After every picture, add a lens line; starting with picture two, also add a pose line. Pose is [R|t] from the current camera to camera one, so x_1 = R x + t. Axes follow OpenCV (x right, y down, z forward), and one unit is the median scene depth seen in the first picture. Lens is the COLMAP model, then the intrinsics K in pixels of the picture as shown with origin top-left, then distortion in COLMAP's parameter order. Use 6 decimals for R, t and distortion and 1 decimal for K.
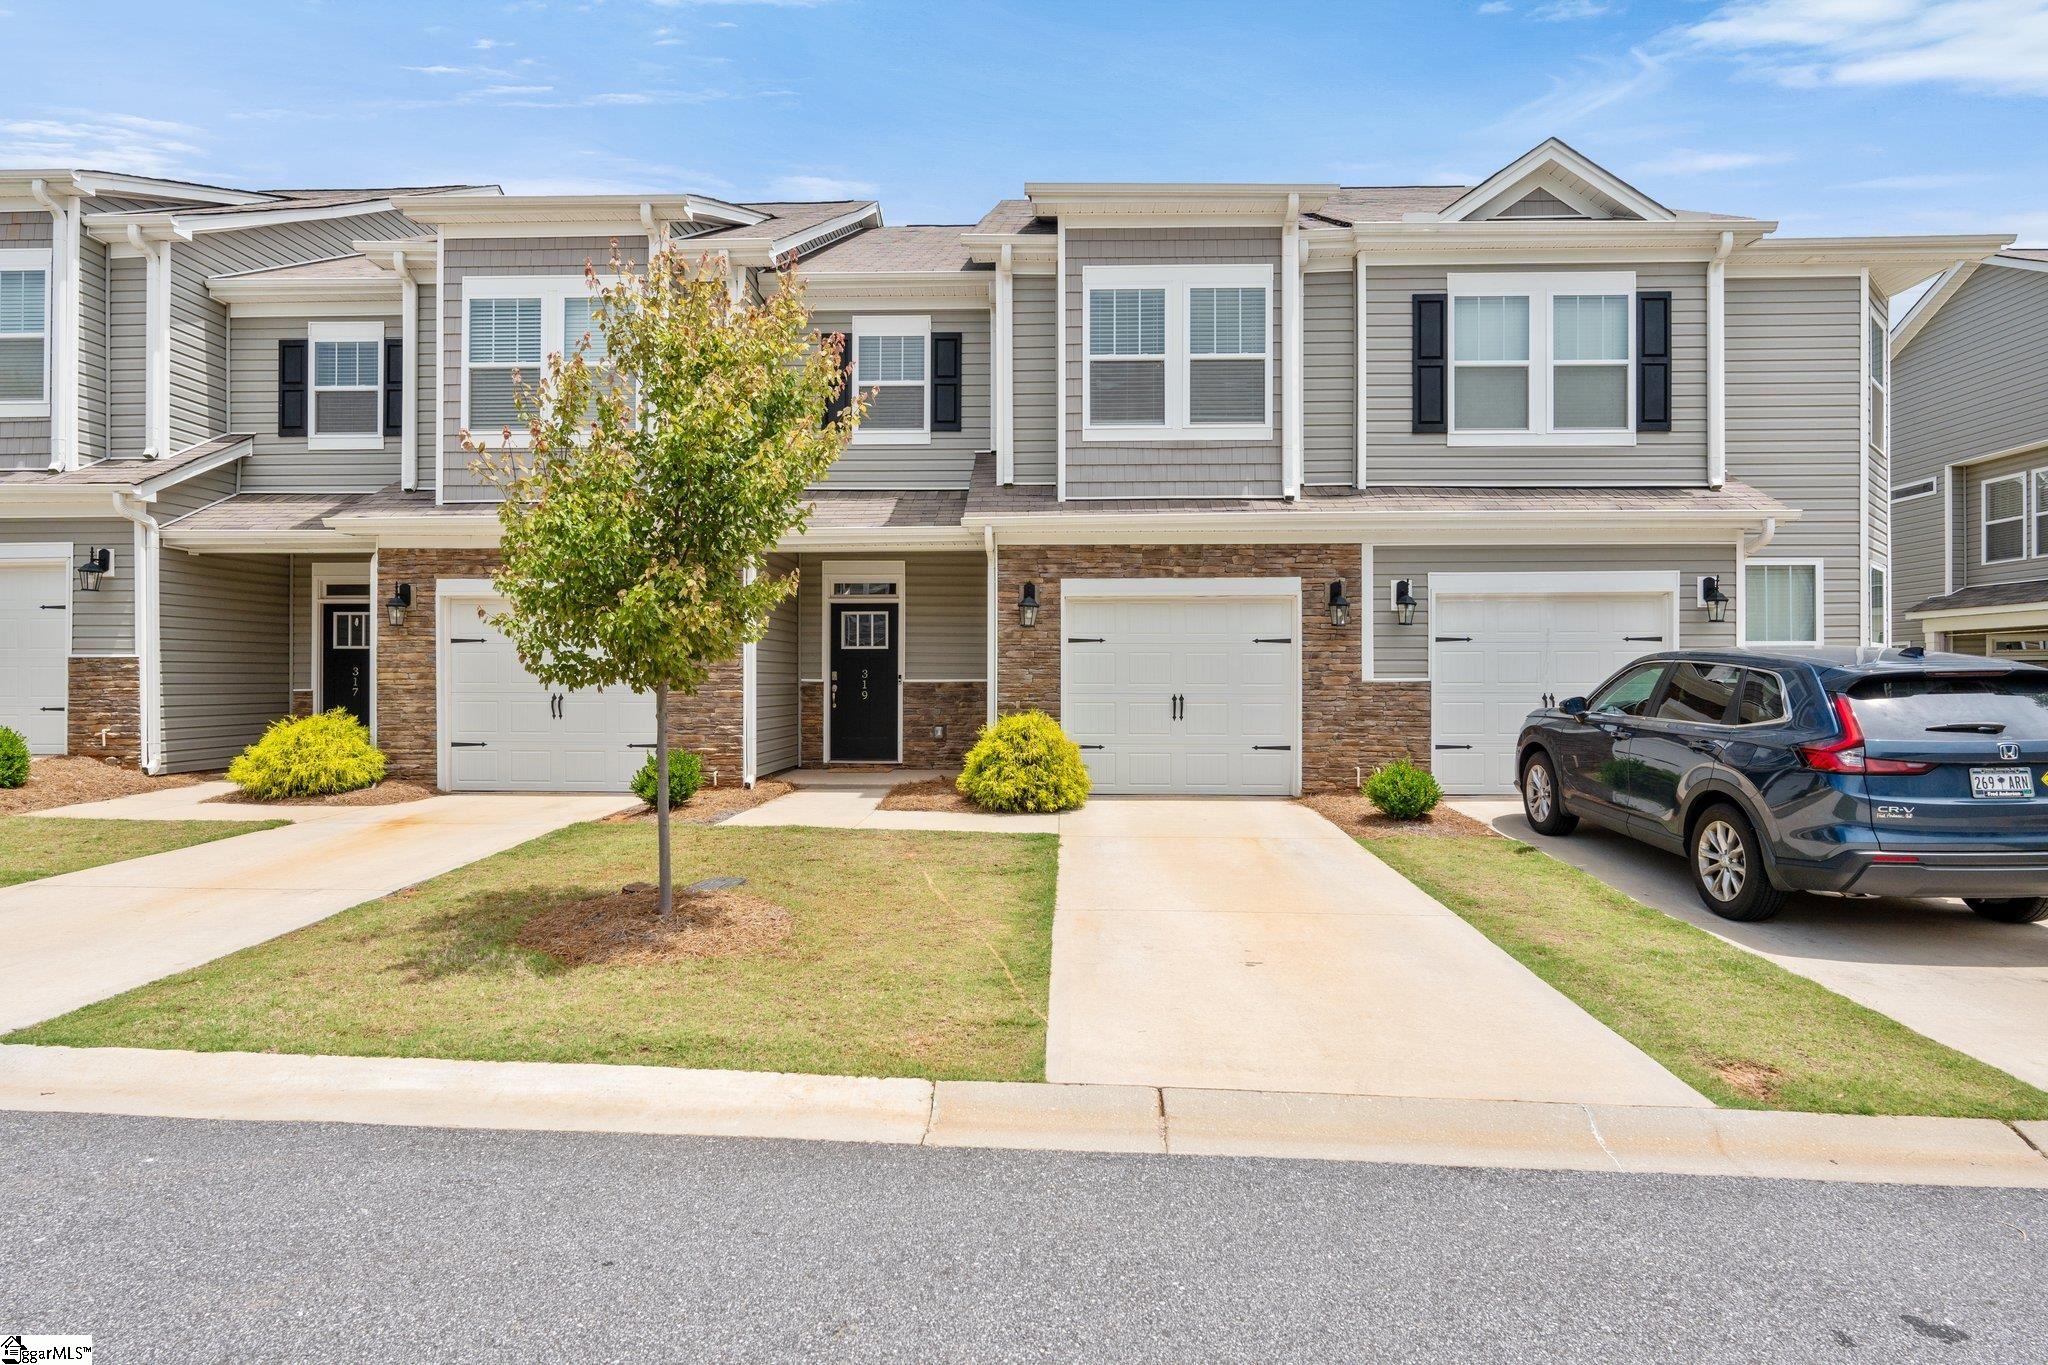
lens RADIAL K [[1102.2, 0, 1023.5], [0, 1102.2, 680.9], [0, 0, 1]] dist [-0.003389, -0.000148]
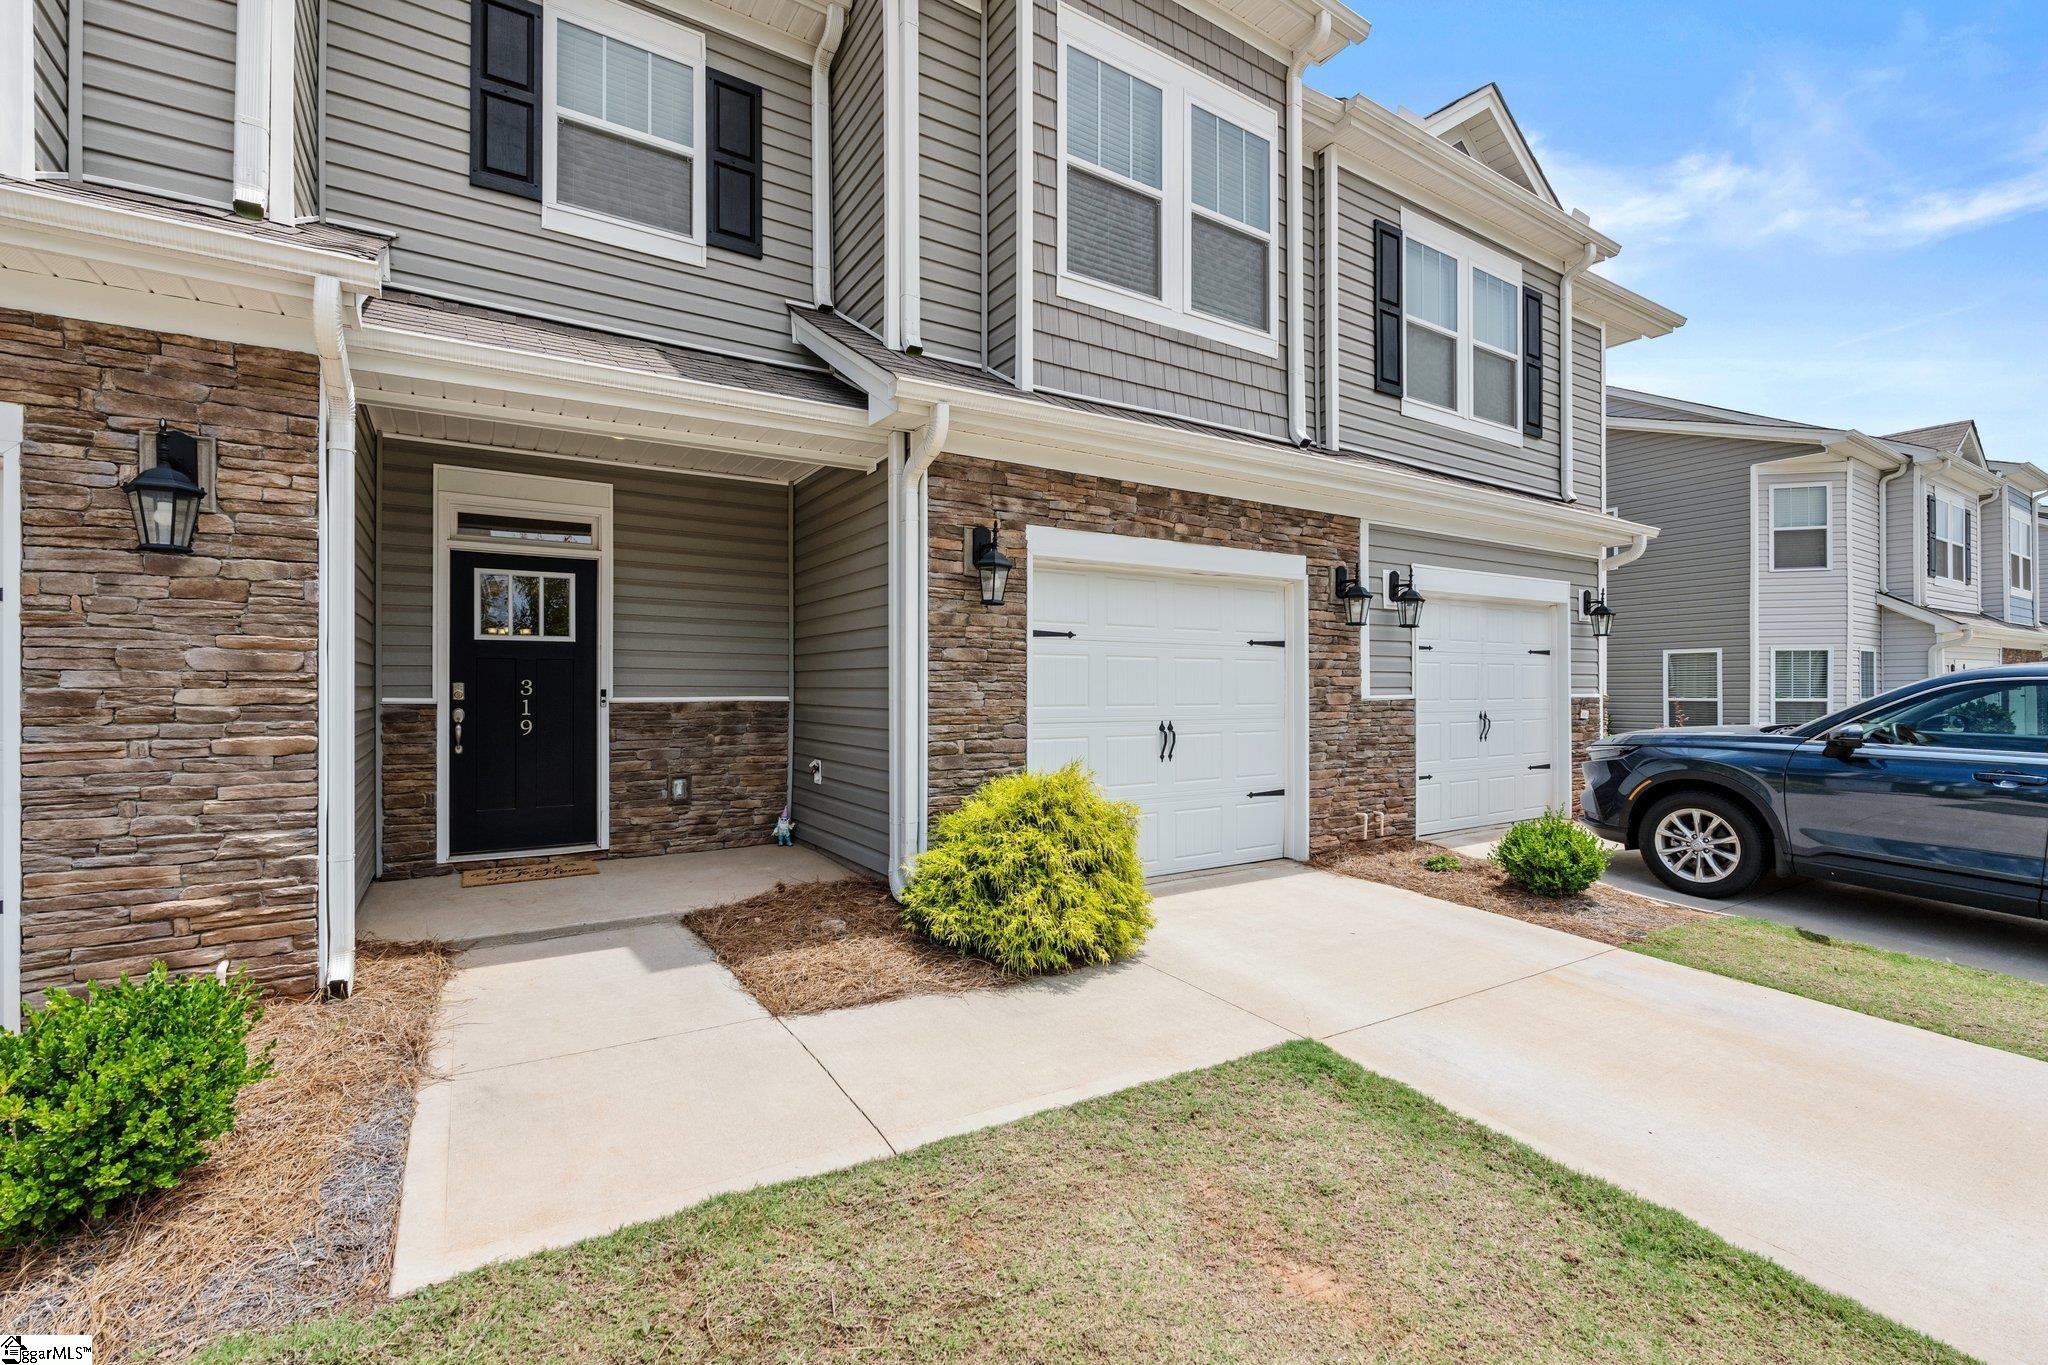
lens RADIAL K [[888.8, 0, 1023.8], [0, 888.8, 684.2], [0, 0, 1]] dist [-0.006321, -0.000030]
pose [[0.823490, 0.001625, 0.567328, -0.229785], [-0.000312, 0.999997, -0.002412, -0.008361], [-0.567331, 0.001809, 0.823488, 0.619069]]
